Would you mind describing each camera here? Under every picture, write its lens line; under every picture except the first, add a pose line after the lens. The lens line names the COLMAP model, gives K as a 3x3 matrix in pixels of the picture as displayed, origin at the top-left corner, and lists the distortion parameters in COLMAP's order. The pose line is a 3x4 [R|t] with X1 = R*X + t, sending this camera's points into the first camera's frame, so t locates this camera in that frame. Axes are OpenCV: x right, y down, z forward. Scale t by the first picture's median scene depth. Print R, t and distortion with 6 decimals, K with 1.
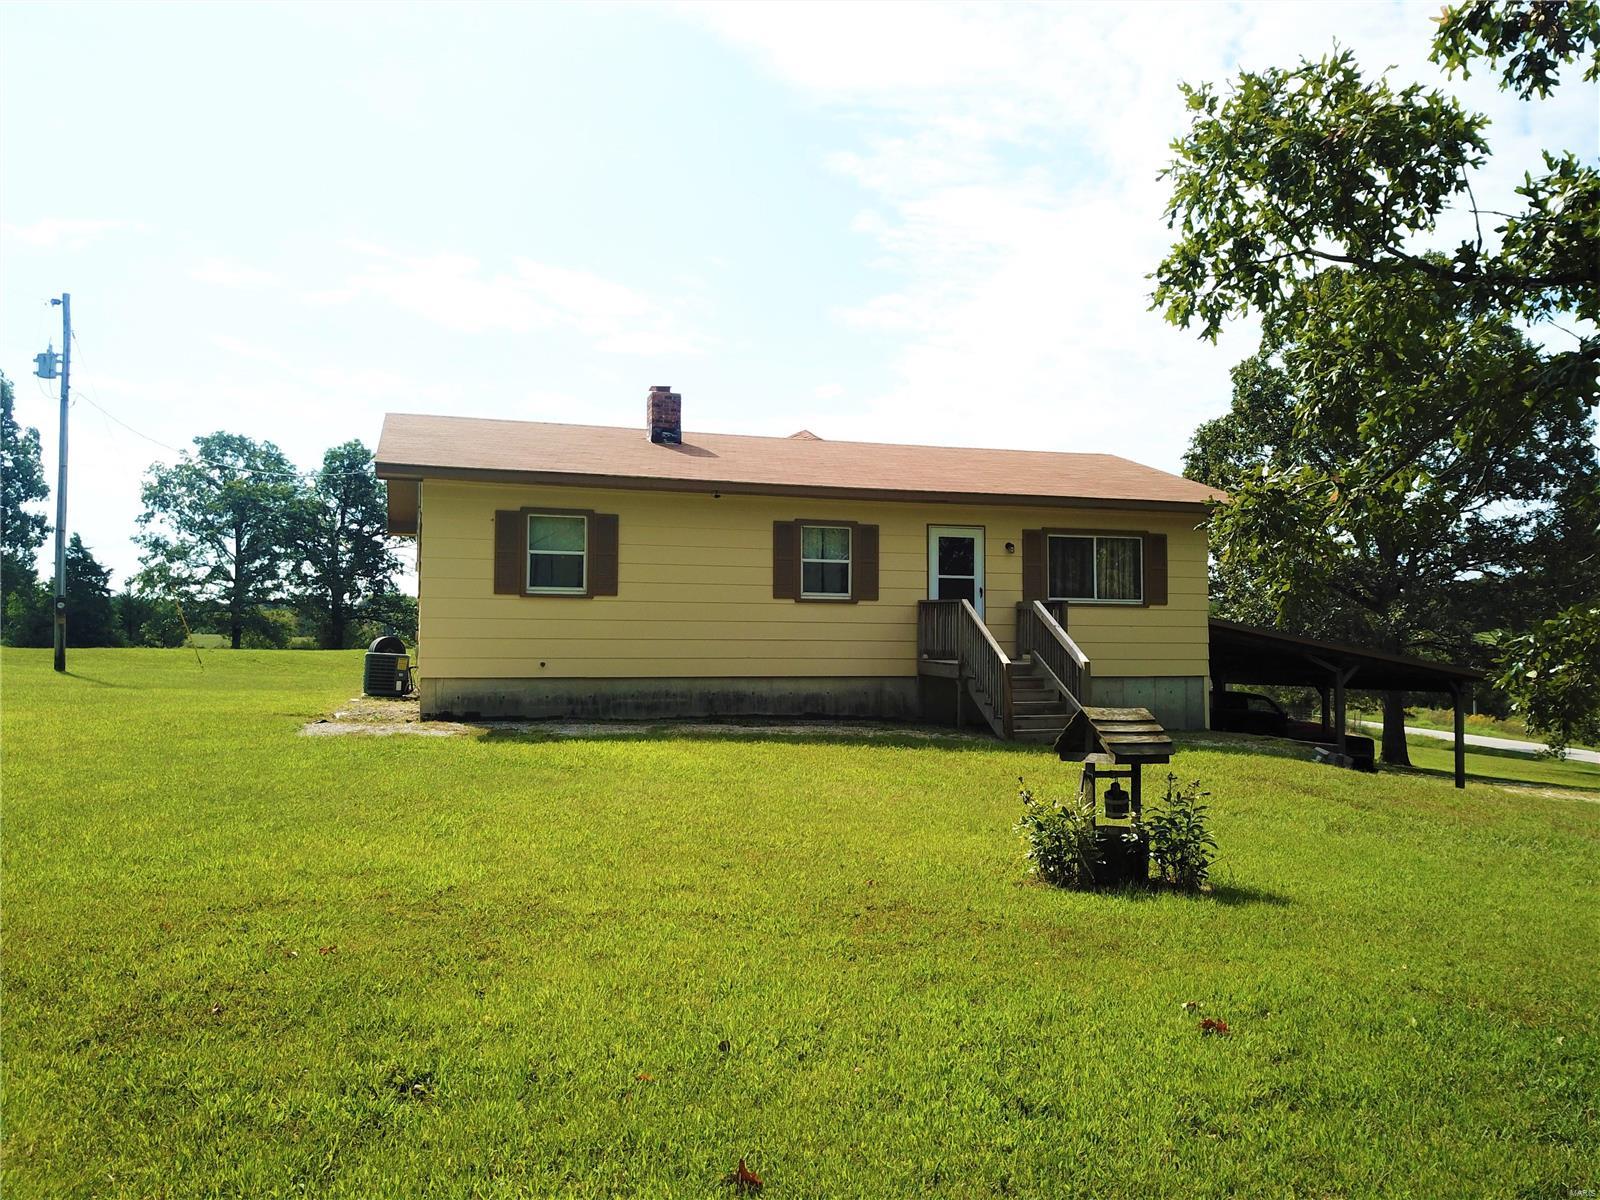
lens RADIAL K [[1220.9, 0, 809.3], [0, 1220.9, 595.5], [0, 0, 1]] dist [0.009312, -0.008979]
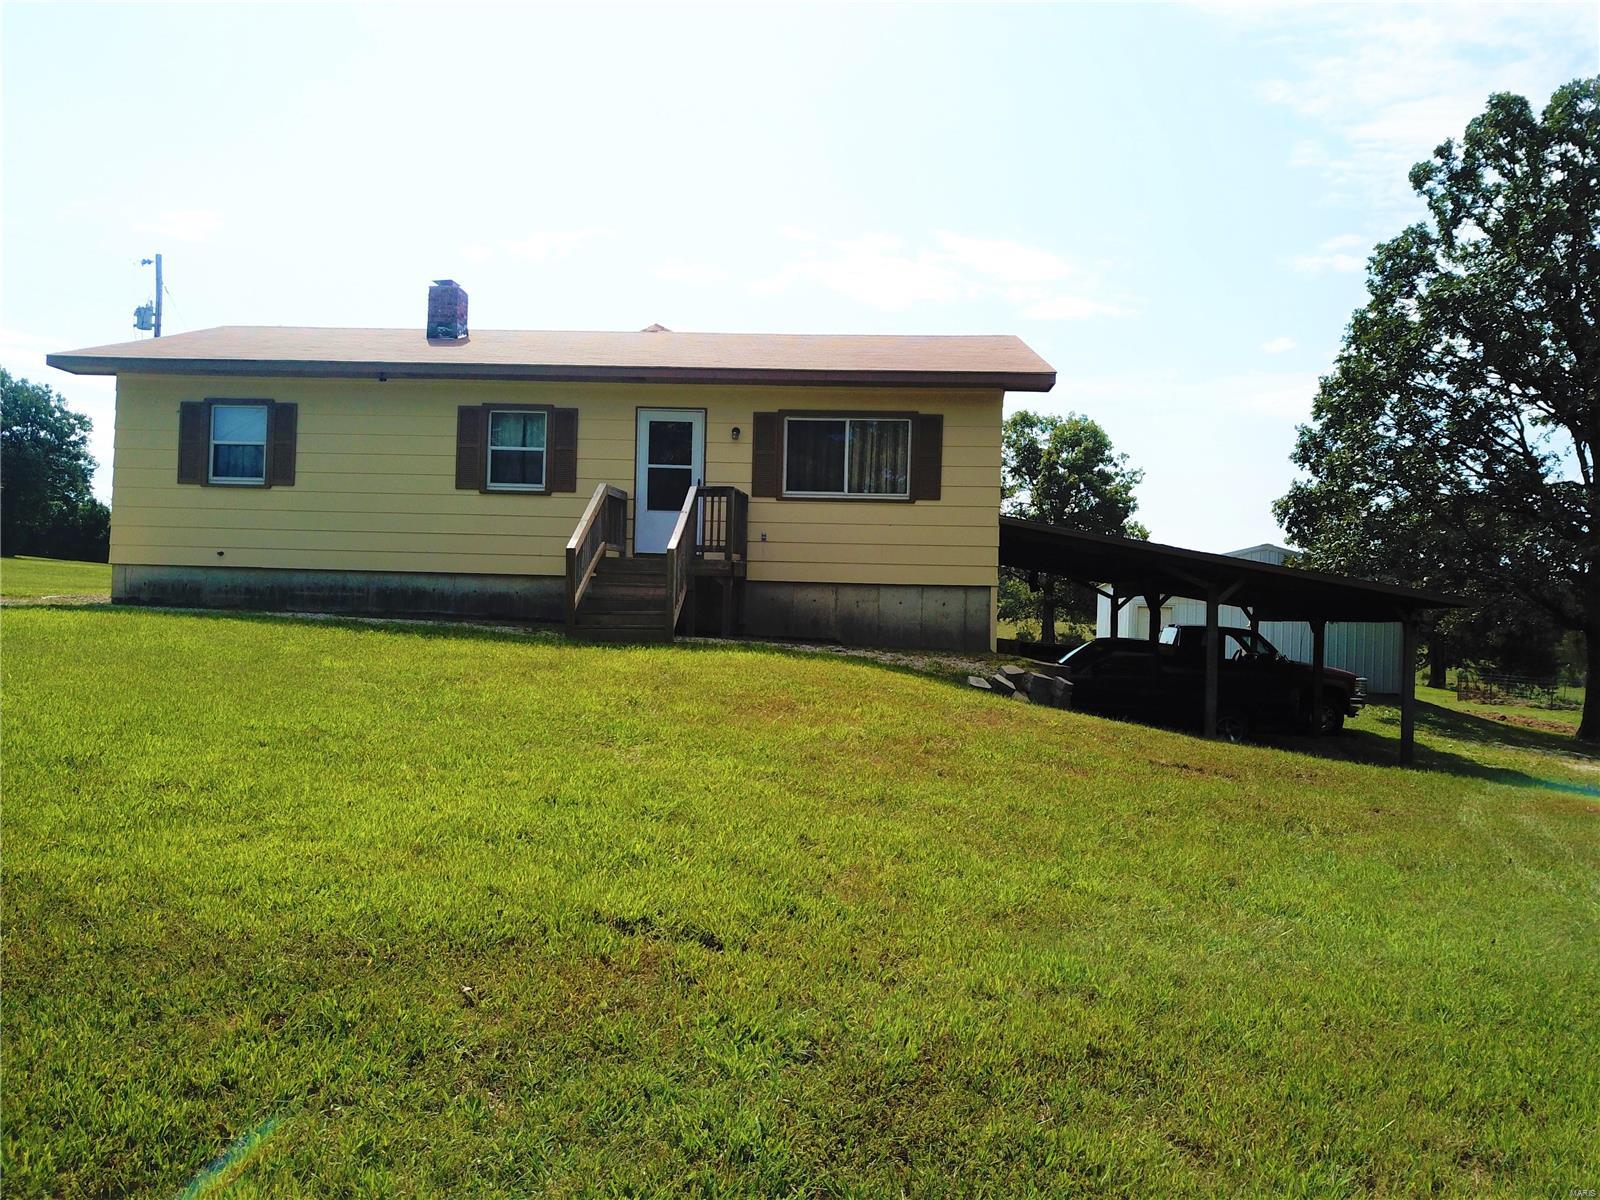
lens RADIAL K [[1220.9, 0, 809.3], [0, 1220.9, 595.5], [0, 0, 1]] dist [0.009312, -0.008979]
pose [[0.933737, 0.016177, -0.357594, 0.547033], [-0.008262, 0.999686, 0.023649, 0.058002], [0.357865, -0.019128, 0.933577, 0.214073]]
